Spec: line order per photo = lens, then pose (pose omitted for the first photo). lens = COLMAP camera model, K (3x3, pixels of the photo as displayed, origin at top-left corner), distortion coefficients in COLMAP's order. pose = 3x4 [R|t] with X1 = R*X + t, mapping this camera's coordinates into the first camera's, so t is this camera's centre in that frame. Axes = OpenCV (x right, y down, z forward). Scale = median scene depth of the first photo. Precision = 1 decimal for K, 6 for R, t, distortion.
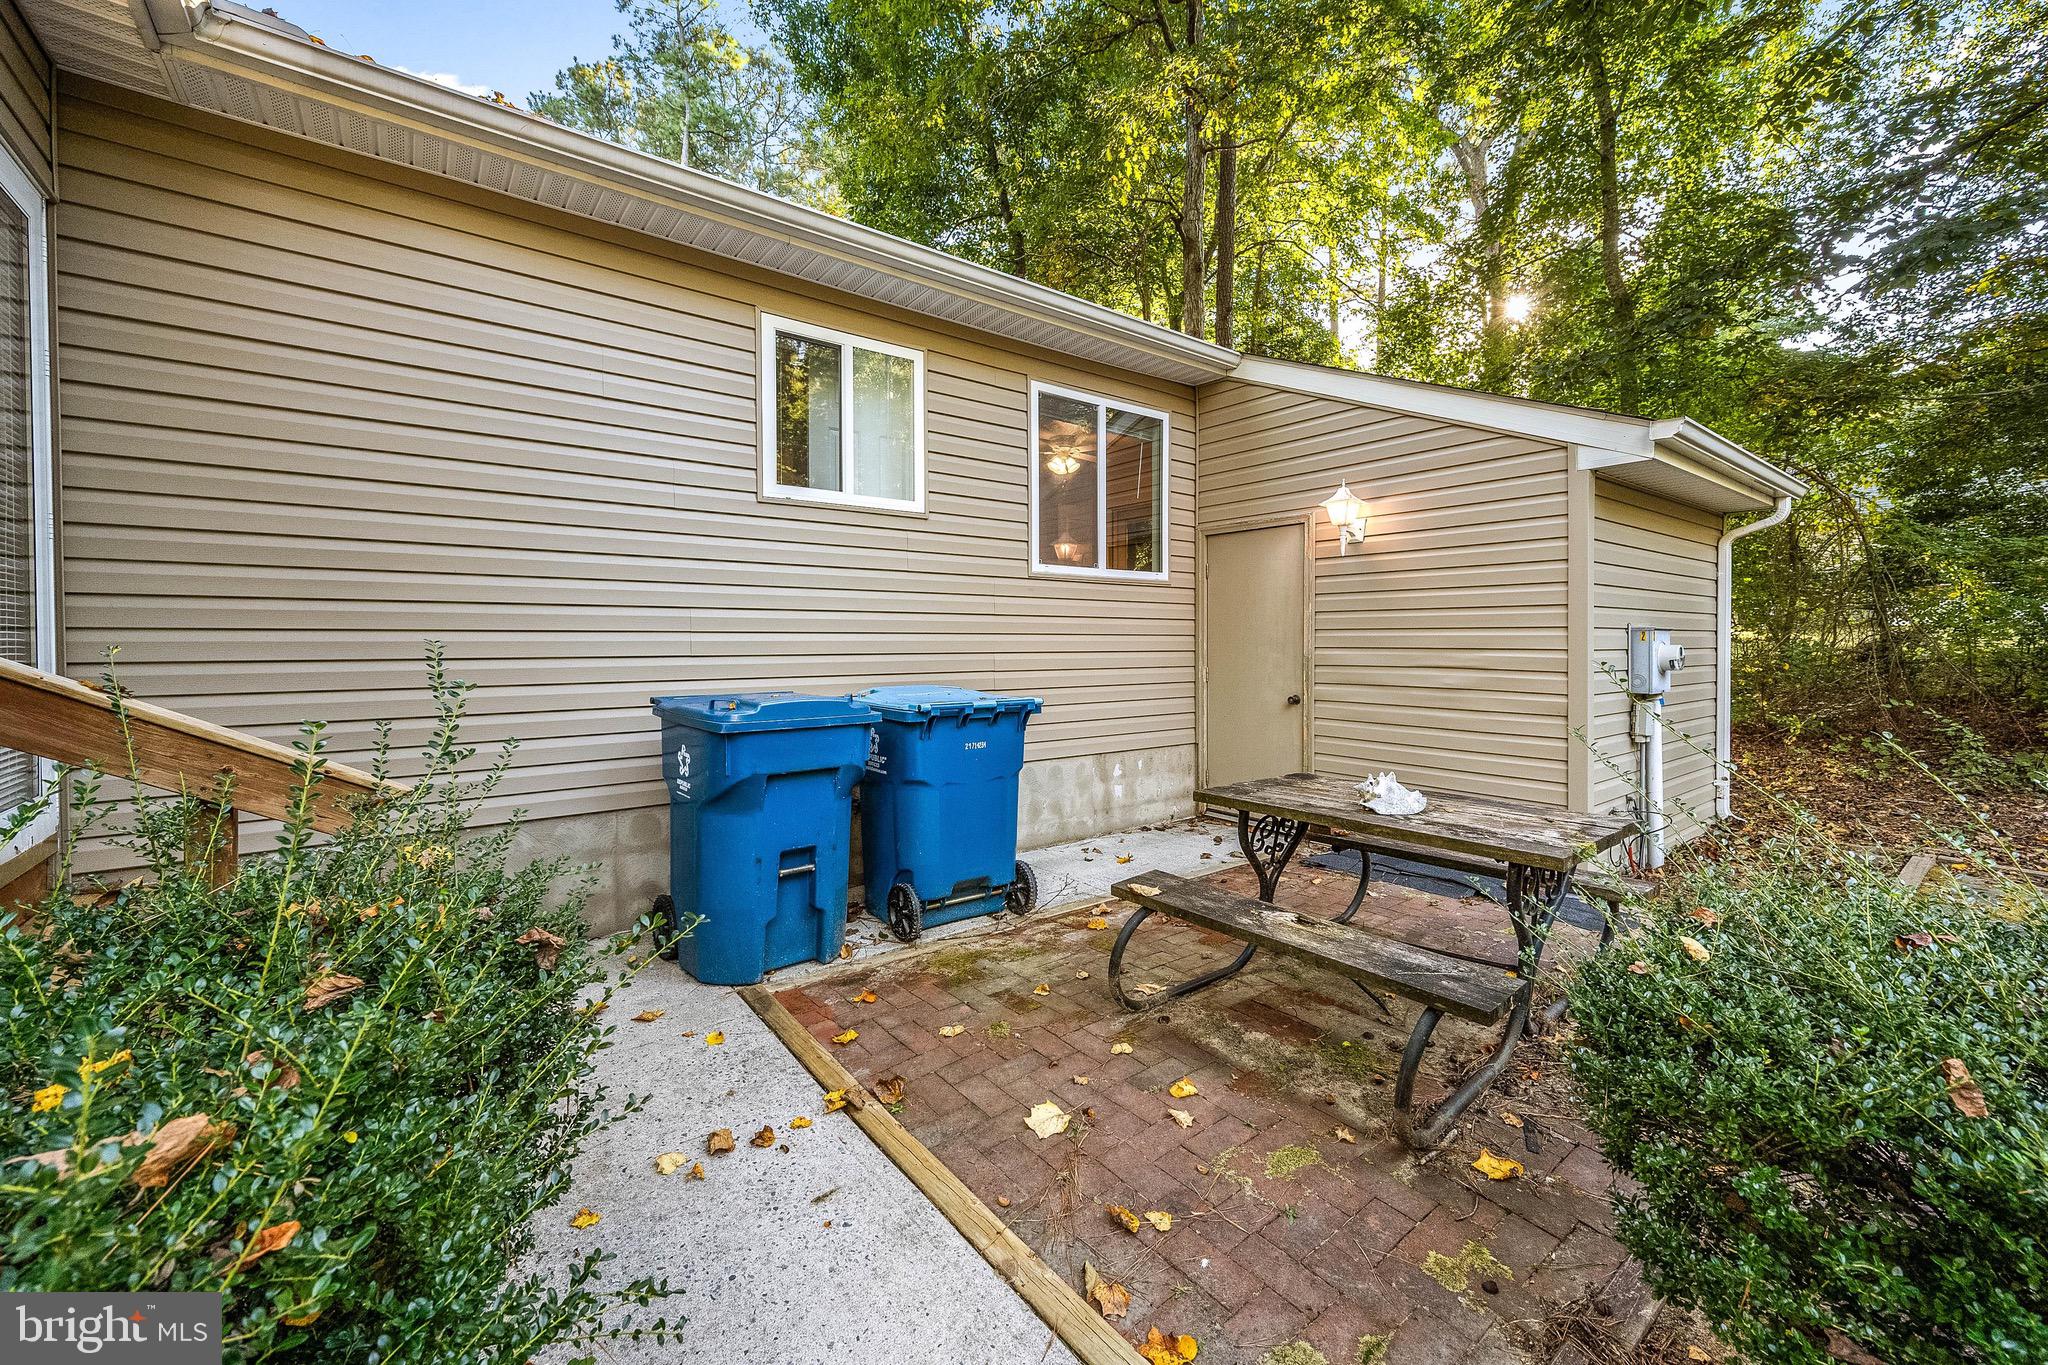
lens RADIAL K [[802.6, 0, 1017.1], [0, 802.6, 666.9], [0, 0, 1]] dist [-0.000281, 0.000039]
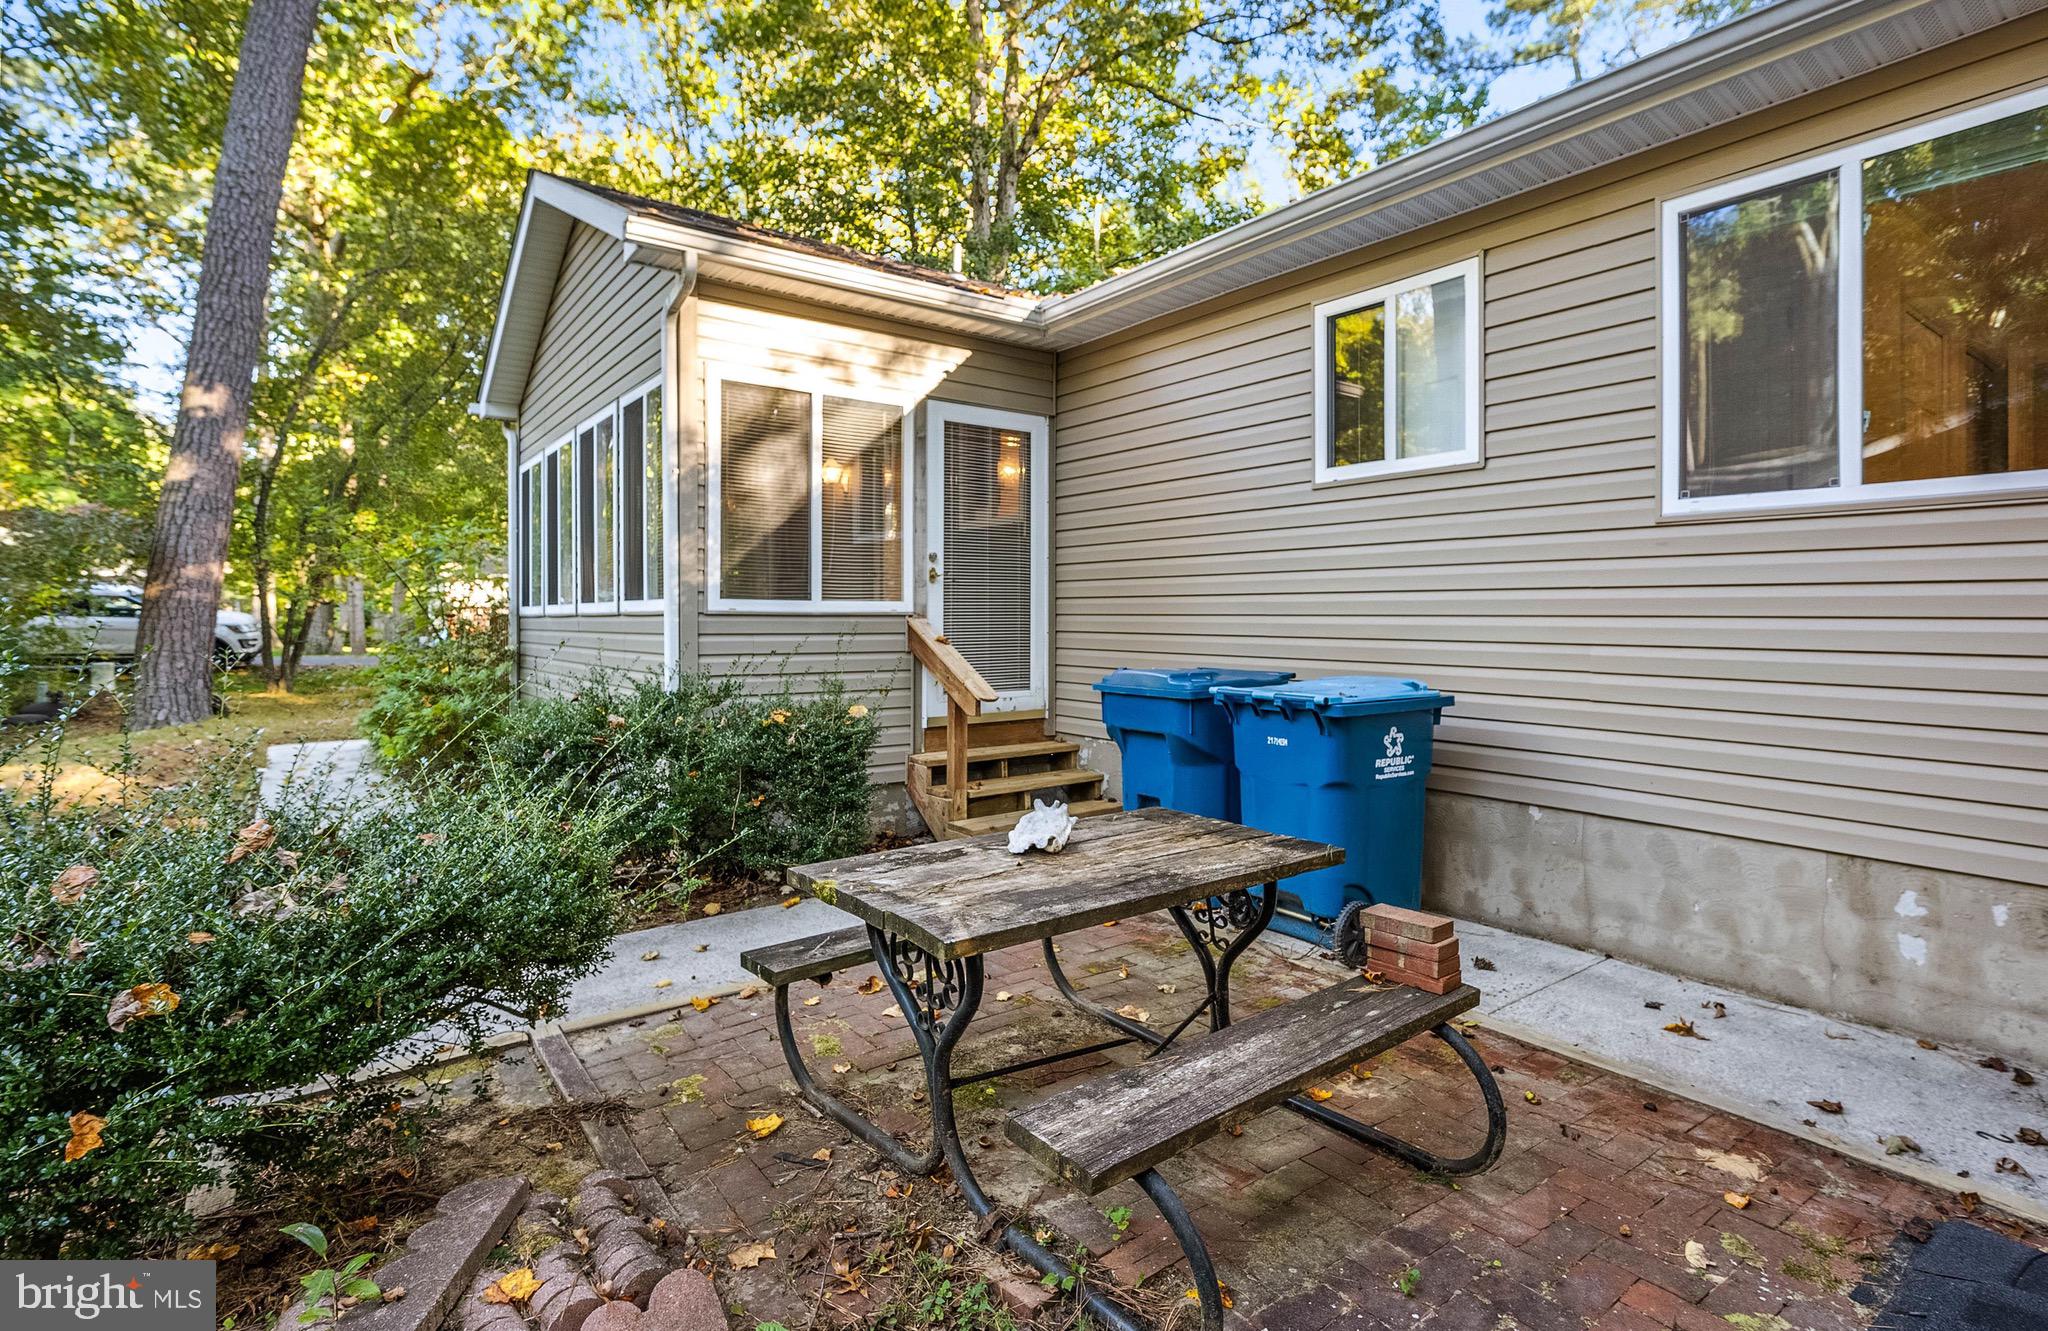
lens RADIAL K [[1015.0, 0, 1099.9], [0, 1015.0, 613.8], [0, 0, 1]] dist [-0.000199, -0.000243]
pose [[0.014510, 0.009679, -0.999848, 0.934391], [-0.030110, 0.999504, 0.009239, -0.043763], [0.999441, 0.029972, 0.014794, 0.666407]]
